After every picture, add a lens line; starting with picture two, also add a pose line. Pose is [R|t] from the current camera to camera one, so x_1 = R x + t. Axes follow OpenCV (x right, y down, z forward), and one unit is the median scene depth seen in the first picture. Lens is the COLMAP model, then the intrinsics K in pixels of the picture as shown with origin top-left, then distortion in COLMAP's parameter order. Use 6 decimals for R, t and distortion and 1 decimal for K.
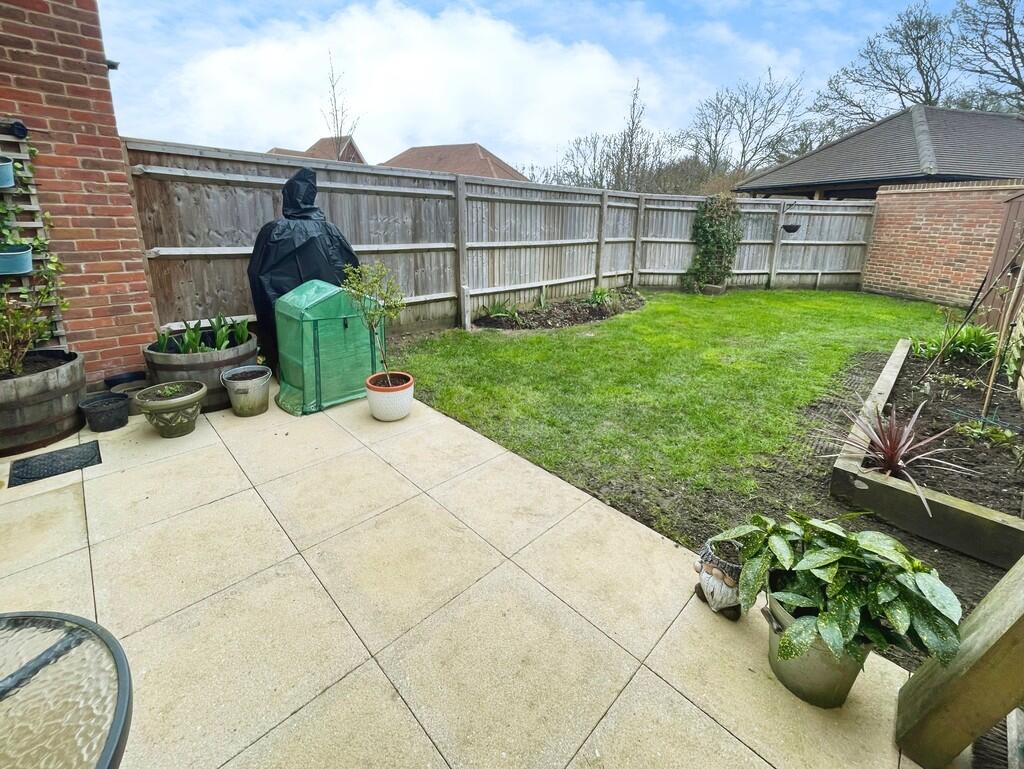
lens RADIAL K [[418.3, 0, 521.4], [0, 418.3, 388.9], [0, 0, 1]] dist [-0.000584, 0.000126]
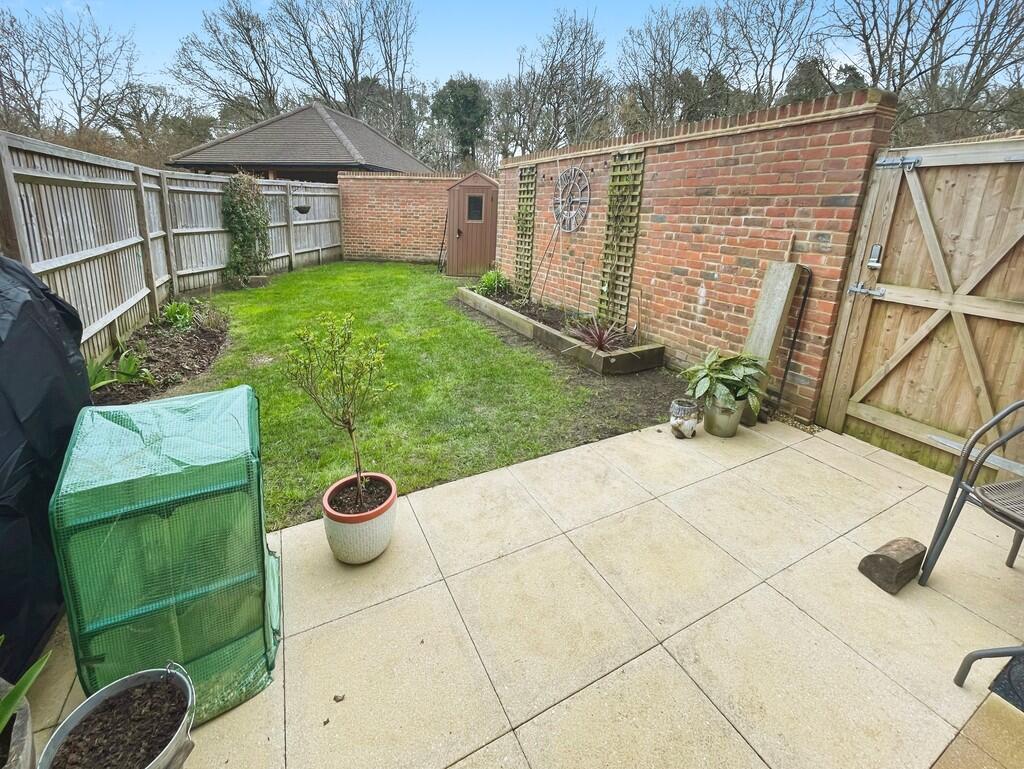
lens RADIAL K [[418.3, 0, 521.0], [0, 418.3, 387.3], [0, 0, 1]] dist [-0.000584, 0.000126]
pose [[0.297839, -0.400991, 0.866313, -0.278864], [0.355558, 0.888800, 0.289158, -0.100242], [-0.885929, 0.221902, 0.407295, 0.194196]]
